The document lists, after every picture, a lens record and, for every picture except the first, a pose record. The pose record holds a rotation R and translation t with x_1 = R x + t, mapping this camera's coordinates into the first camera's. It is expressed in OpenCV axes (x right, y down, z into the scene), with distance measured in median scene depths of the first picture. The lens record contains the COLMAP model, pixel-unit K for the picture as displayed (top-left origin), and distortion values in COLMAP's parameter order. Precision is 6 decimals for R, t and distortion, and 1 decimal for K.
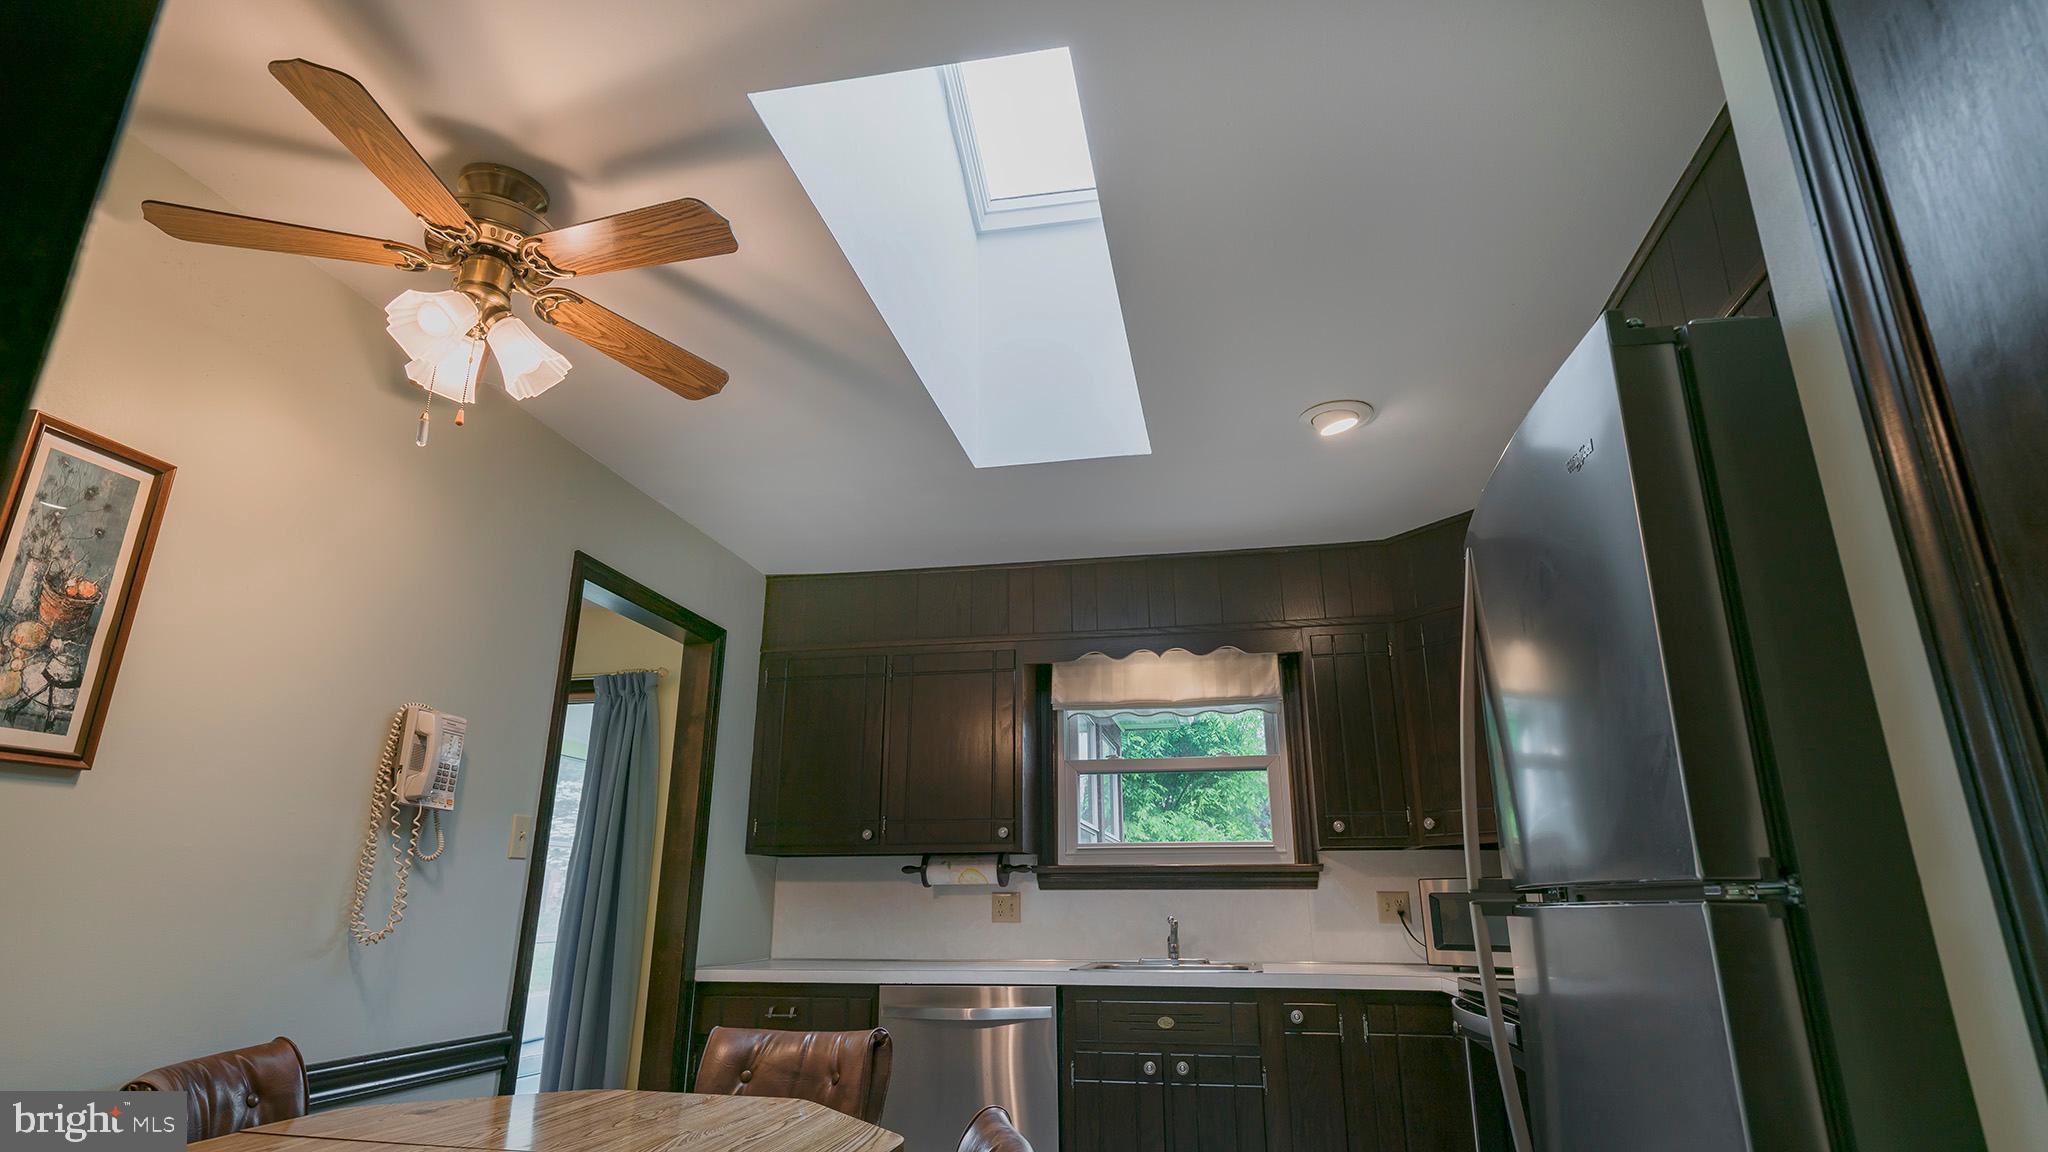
lens RADIAL K [[1076.7, 0, 1035.6], [0, 1076.7, 548.5], [0, 0, 1]] dist [0.004080, -0.002550]
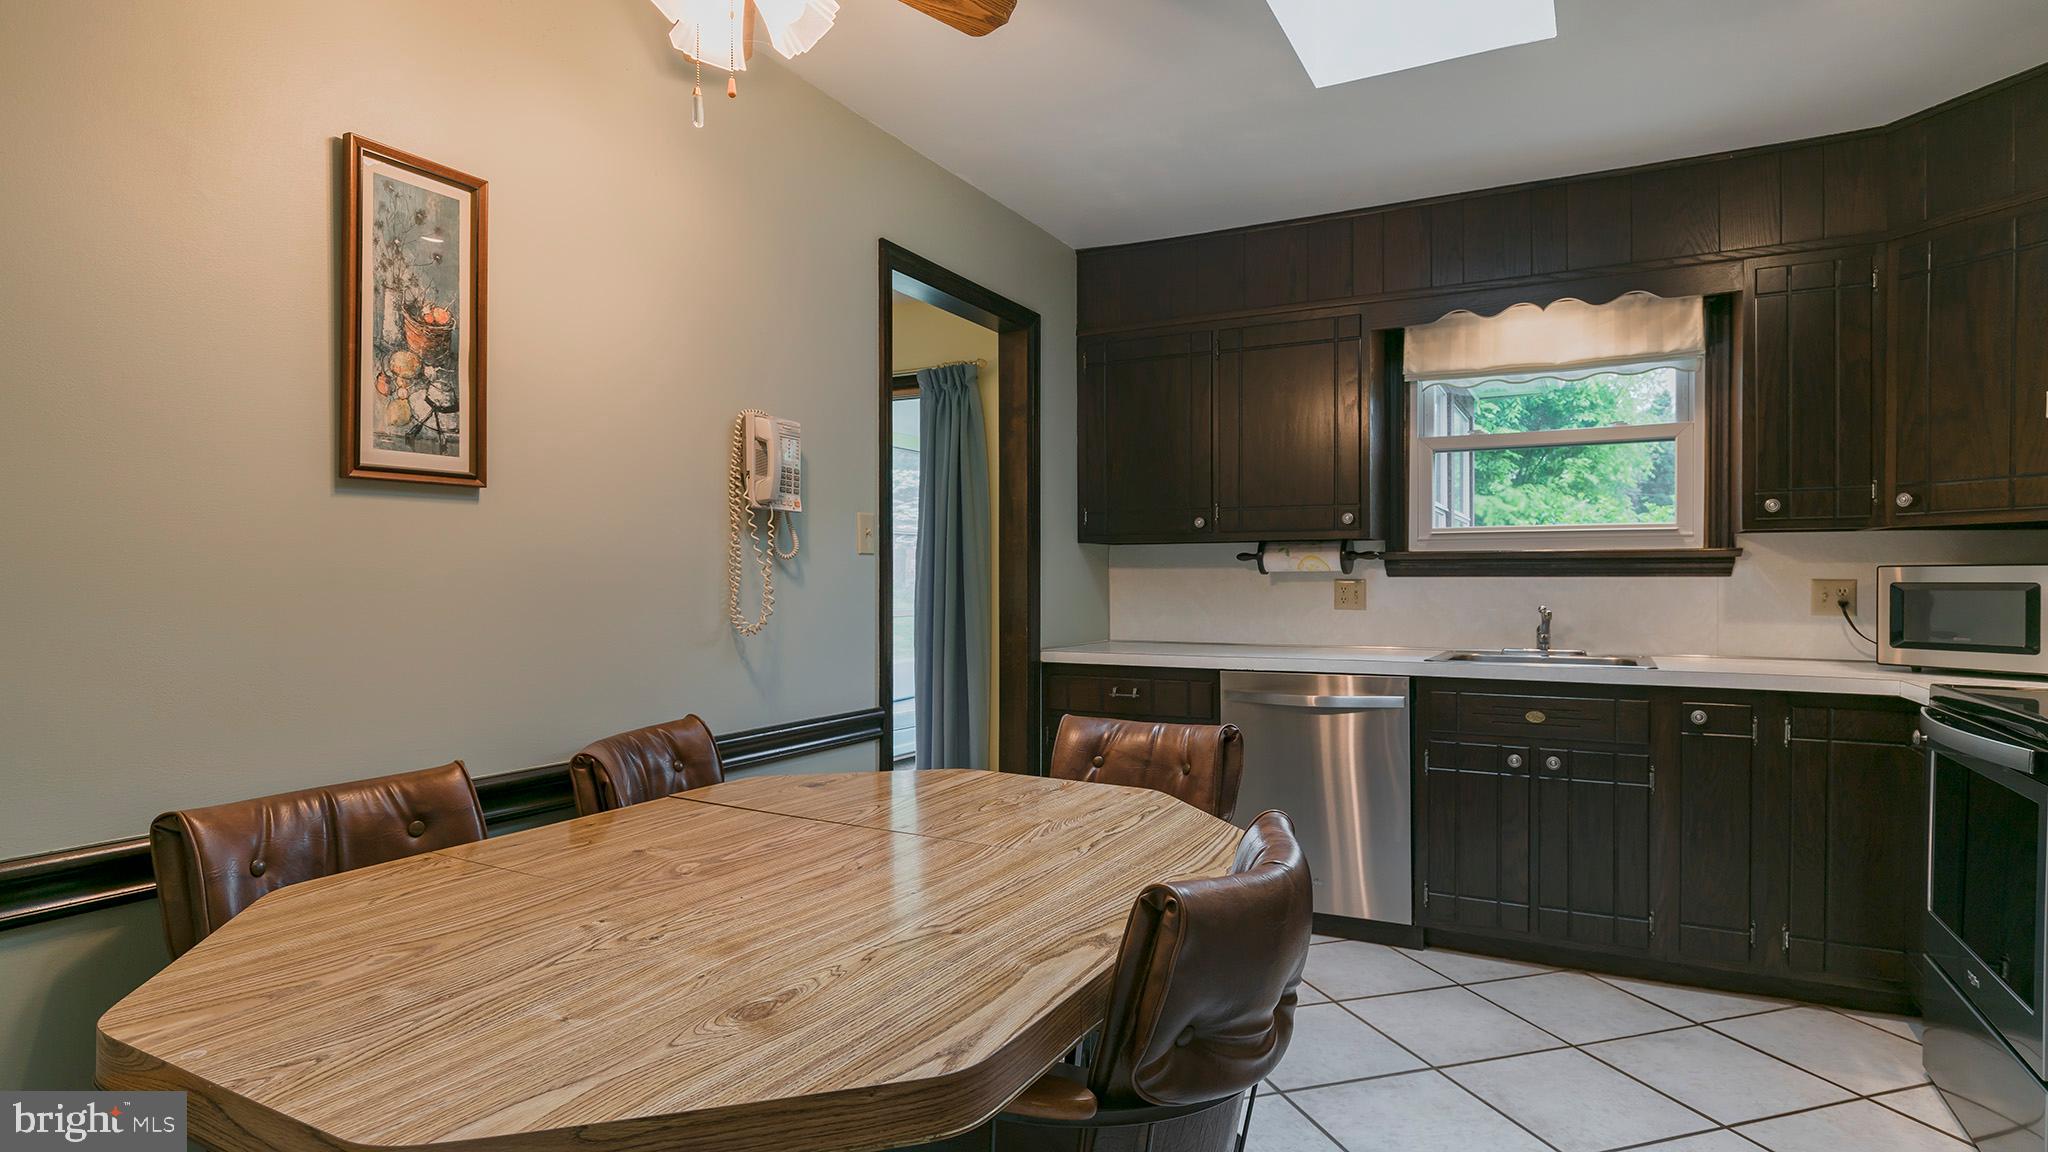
lens RADIAL K [[1076.7, 0, 1028.5], [0, 1076.7, 591.1], [0, 0, 1]] dist [0.004080, -0.002550]
pose [[0.956537, 0.004695, -0.291572, -0.025984], [0.091636, 0.944380, 0.315830, 0.007479], [0.276838, -0.328821, 0.902905, 0.084540]]
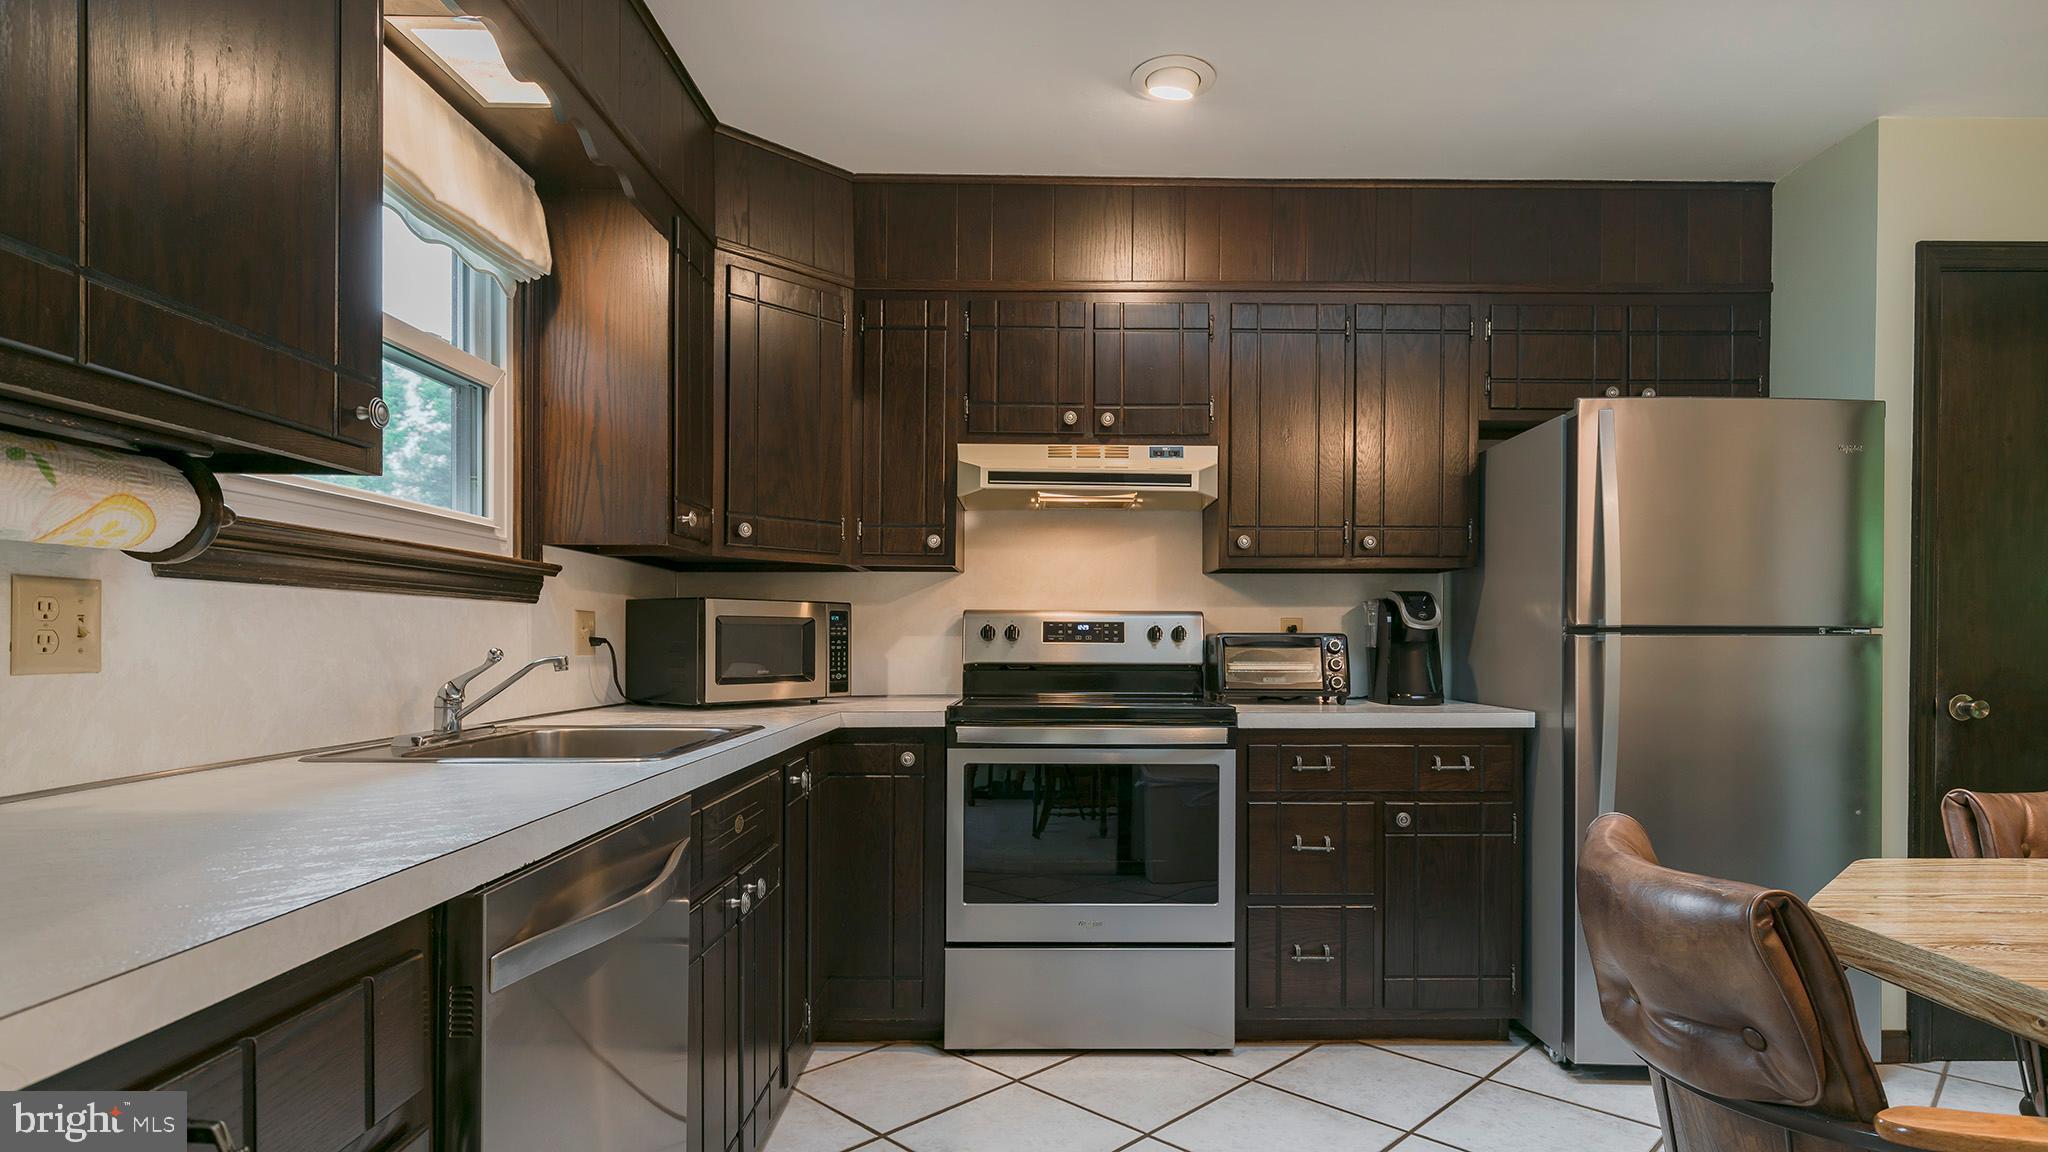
lens RADIAL K [[1076.7, 0, 1049.8], [0, 1076.7, 646.5], [0, 0, 1]] dist [0.004080, -0.002550]
pose [[-0.213444, -0.006886, 0.976931, -0.475743], [-0.316226, 0.946628, -0.062418, 0.341907], [-0.924361, -0.322254, -0.204230, 1.014794]]
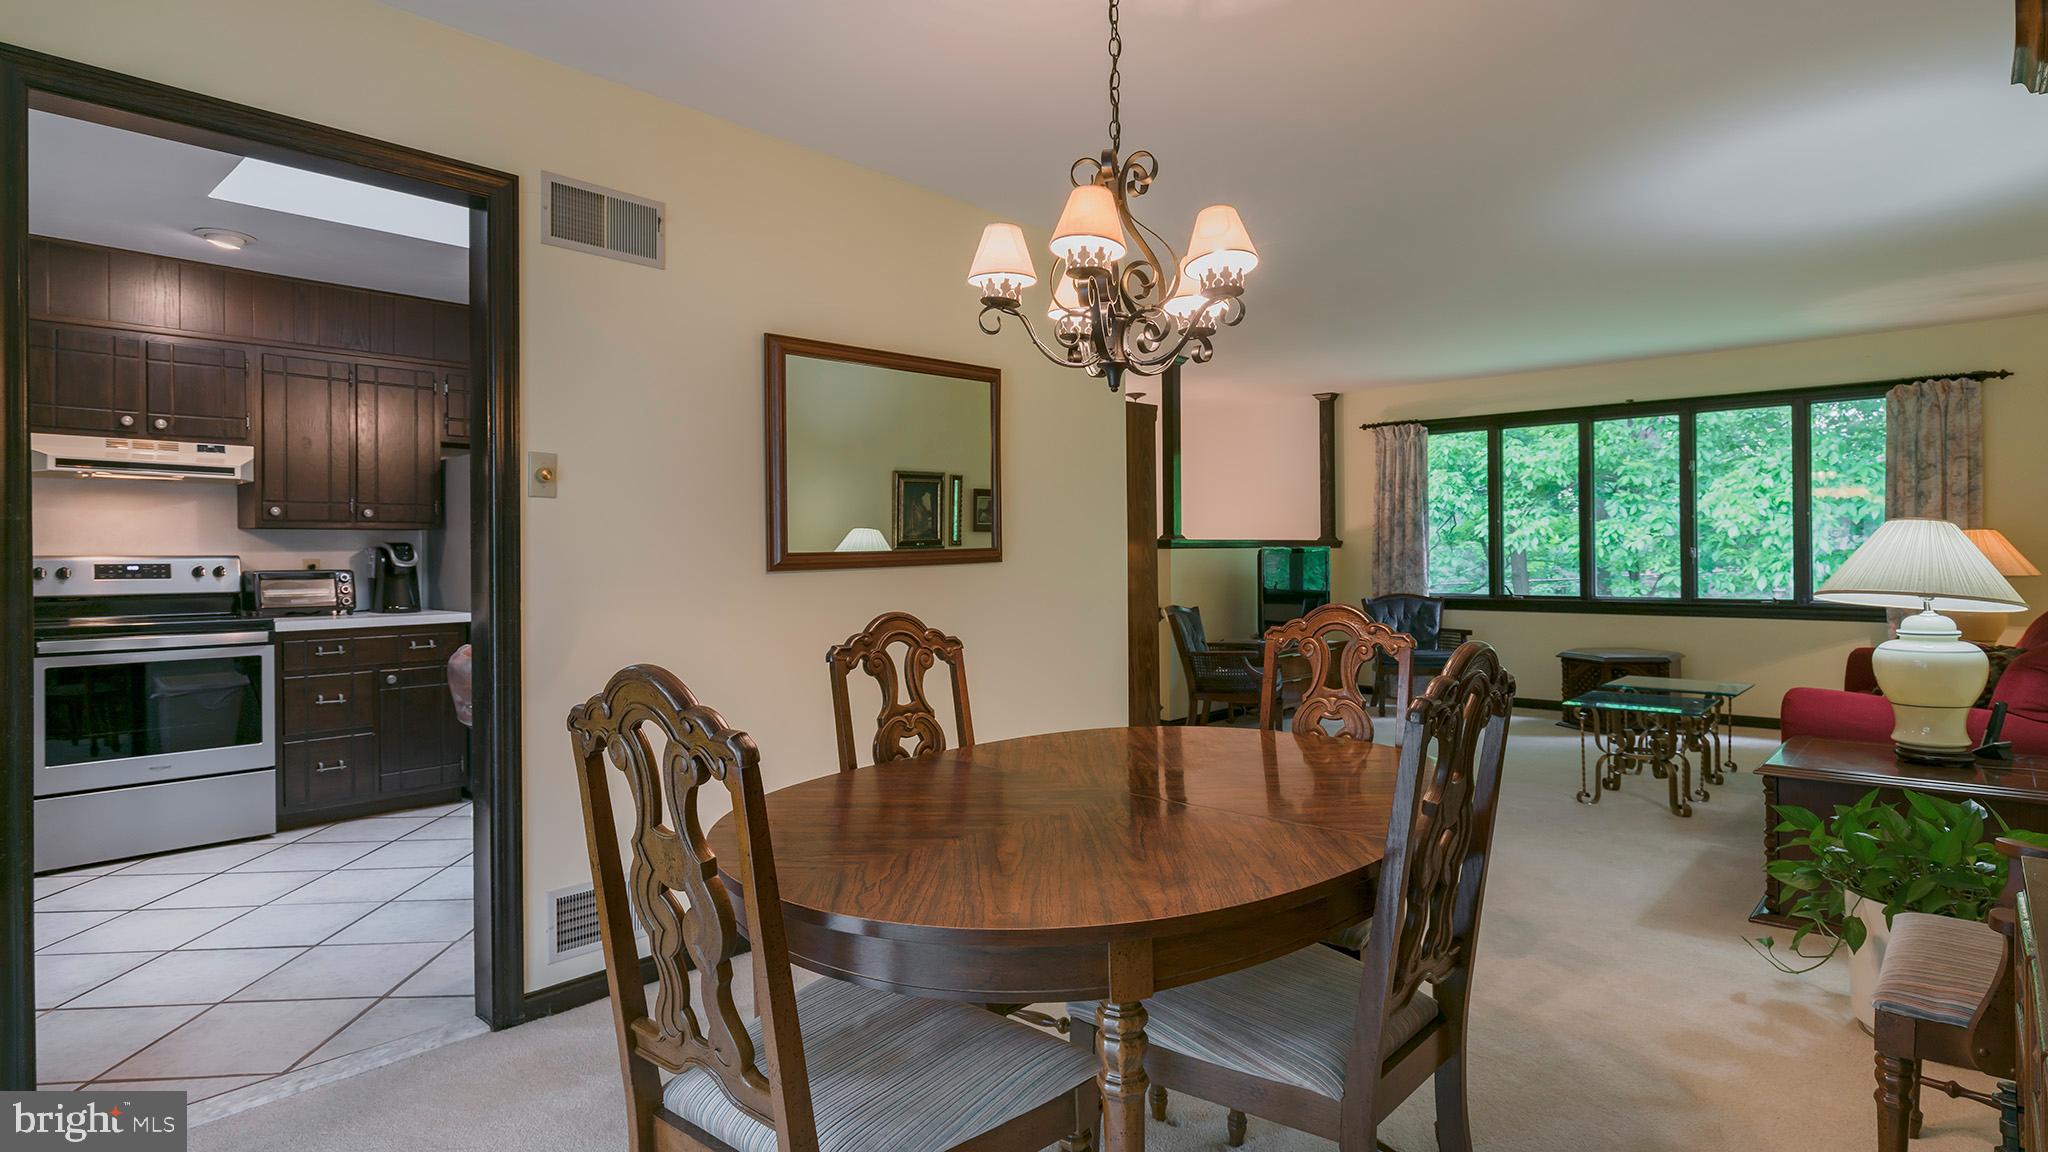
lens RADIAL K [[1076.7, 0, 1032.2], [0, 1076.7, 556.2], [0, 0, 1]] dist [0.004080, -0.002550]
pose [[-0.865265, 0.004162, 0.501297, -1.064311], [-0.154996, 0.948750, -0.275407, 0.422704], [-0.476752, -0.315999, -0.820275, 1.312617]]
